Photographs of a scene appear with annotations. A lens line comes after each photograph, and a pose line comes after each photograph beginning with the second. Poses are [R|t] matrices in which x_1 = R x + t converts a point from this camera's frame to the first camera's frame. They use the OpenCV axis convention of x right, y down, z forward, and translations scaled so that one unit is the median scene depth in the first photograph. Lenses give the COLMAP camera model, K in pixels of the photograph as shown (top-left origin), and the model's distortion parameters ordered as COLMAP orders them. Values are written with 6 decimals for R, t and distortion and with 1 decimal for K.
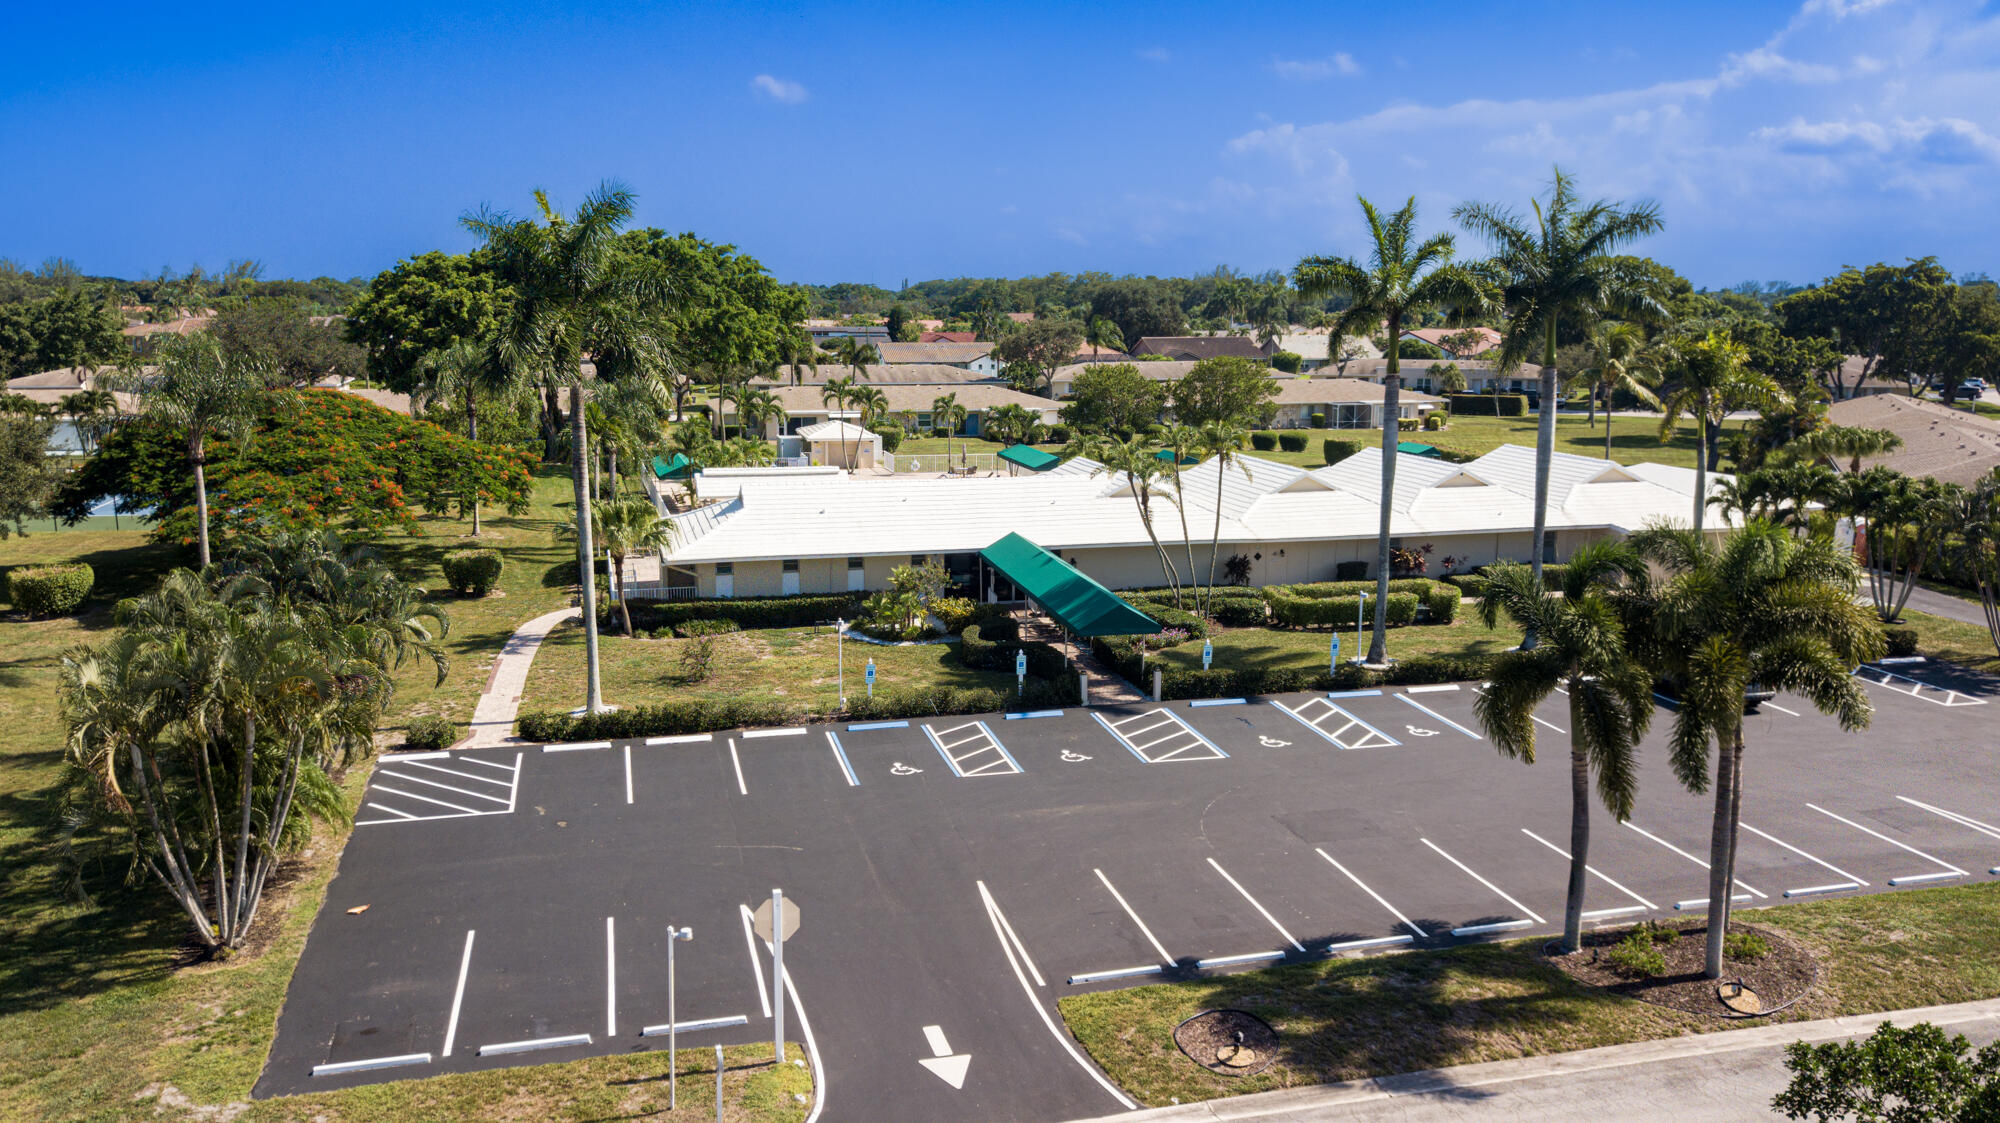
lens RADIAL K [[1500.3, 0, 1000.0], [0, 1500.3, 561.5], [0, 0, 1]] dist [0.046044, -0.001617]
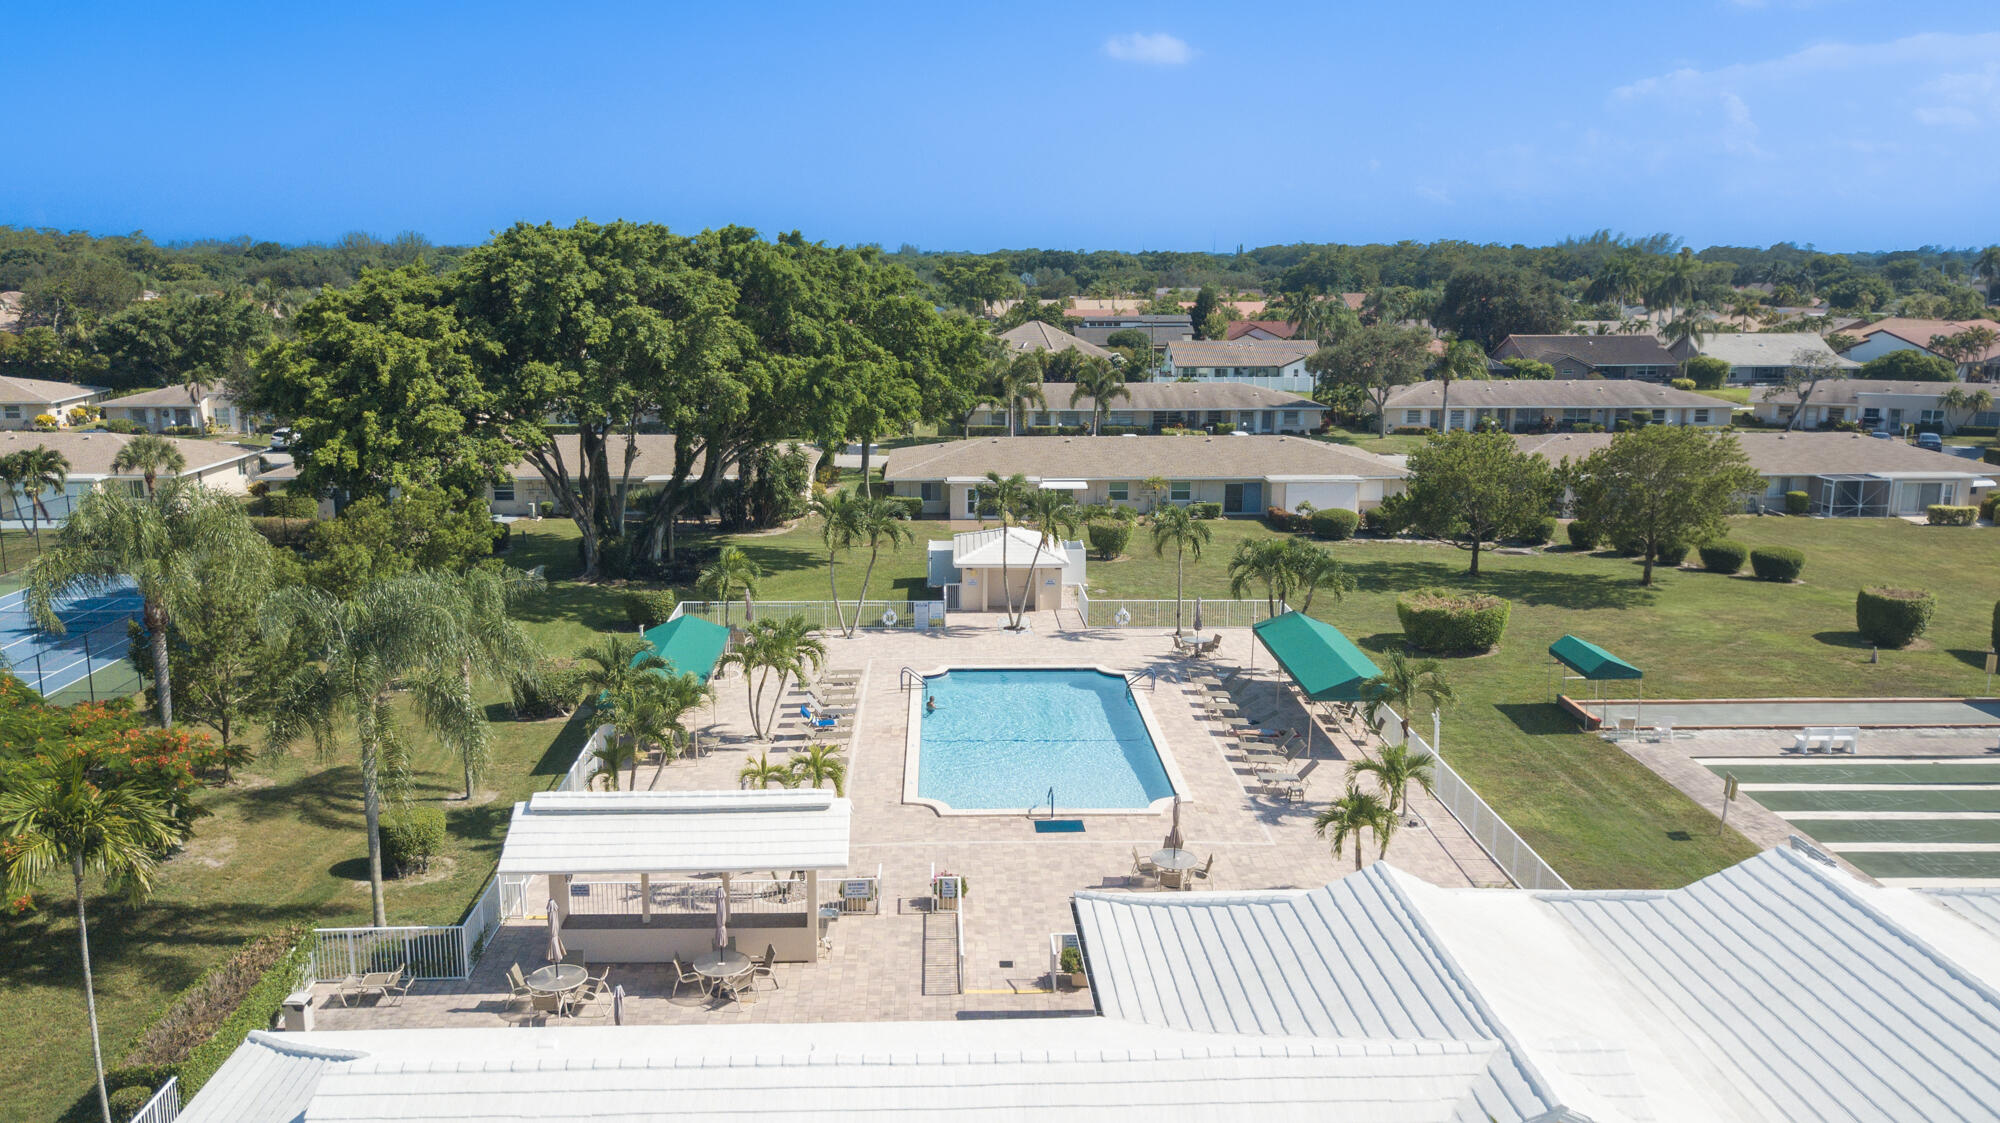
lens RADIAL K [[1540.9, 0, 1000.0], [0, 1540.9, 561.5], [0, 0, 1]] dist [0.069862, -0.052539]
pose [[0.976817, 0.041855, -0.209943, 0.012978], [-0.038210, 0.999041, 0.021392, -0.049907], [0.210637, -0.012874, 0.977479, 0.191616]]
